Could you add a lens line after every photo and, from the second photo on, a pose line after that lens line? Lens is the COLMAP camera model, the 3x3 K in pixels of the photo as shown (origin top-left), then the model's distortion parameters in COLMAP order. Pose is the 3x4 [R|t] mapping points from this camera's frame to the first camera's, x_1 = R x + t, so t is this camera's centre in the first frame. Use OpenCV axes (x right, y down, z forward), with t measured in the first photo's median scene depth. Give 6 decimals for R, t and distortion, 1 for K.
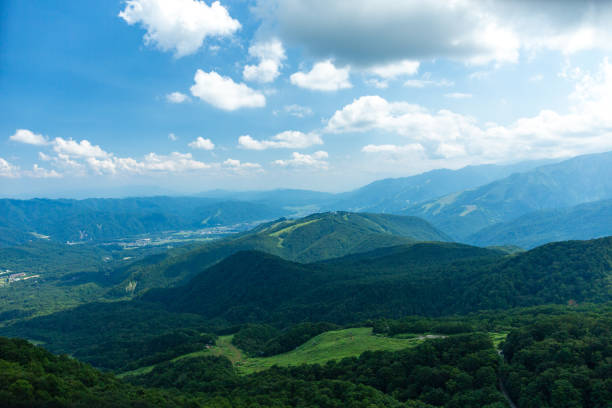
lens RADIAL K [[410.3, 0, 307.7], [0, 410.3, 197.4], [0, 0, 1]] dist [0.016085, -0.008371]
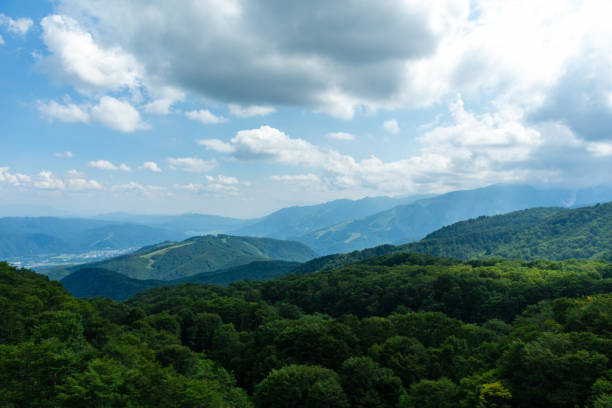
lens RADIAL K [[410.3, 0, 306.7], [0, 410.3, 199.2], [0, 0, 1]] dist [0.016085, -0.008371]
pose [[0.980529, 0.037952, 0.192670, 0.085632], [-0.025854, 0.997555, -0.064926, 0.006451], [-0.194663, 0.058680, 0.979113, -0.047269]]
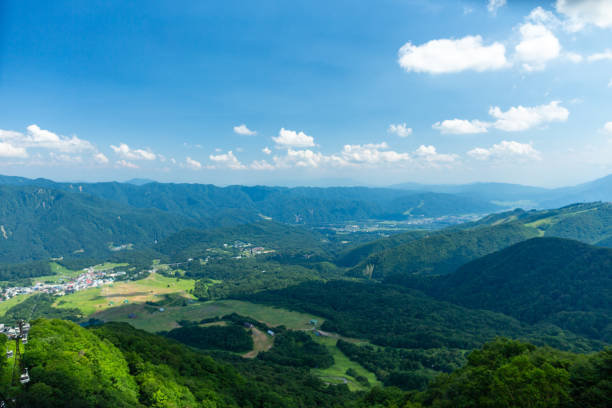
lens RADIAL K [[410.3, 0, 303.6], [0, 410.3, 194.5], [0, 0, 1]] dist [0.016085, -0.008371]
pose [[0.902377, 0.025264, -0.430206, -0.112965], [-0.023191, 0.999680, 0.010063, 0.026938], [0.430323, 0.000896, 0.902675, 0.065553]]
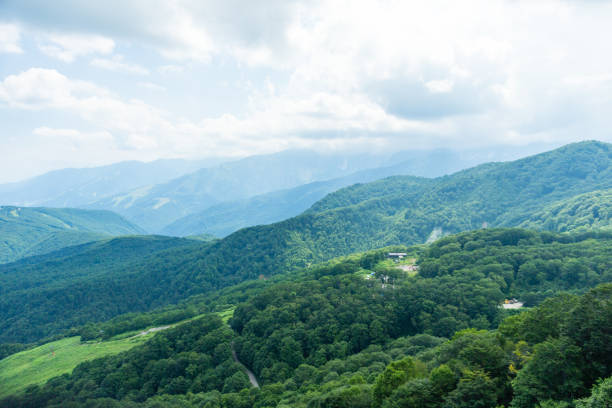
lens RADIAL K [[410.3, 0, 306.4], [0, 410.3, 203.7], [0, 0, 1]] dist [0.016085, -0.008371]
pose [[0.752916, -0.015882, 0.657925, -0.009342], [-0.005198, 0.999534, 0.030077, 0.001544], [-0.658096, -0.026066, 0.752482, 0.006202]]
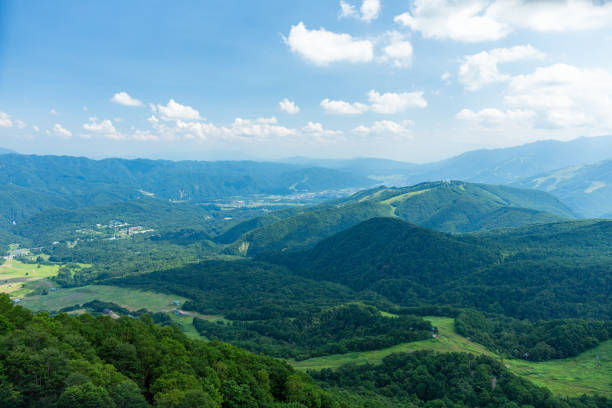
lens RADIAL K [[410.3, 0, 306.2], [0, 410.3, 201.5], [0, 0, 1]] dist [0.016085, -0.008371]
pose [[0.983127, 0.049909, -0.175987, -0.077629], [-0.034879, 0.995555, 0.087488, 0.010830], [0.179571, -0.079873, 0.980497, 0.045920]]
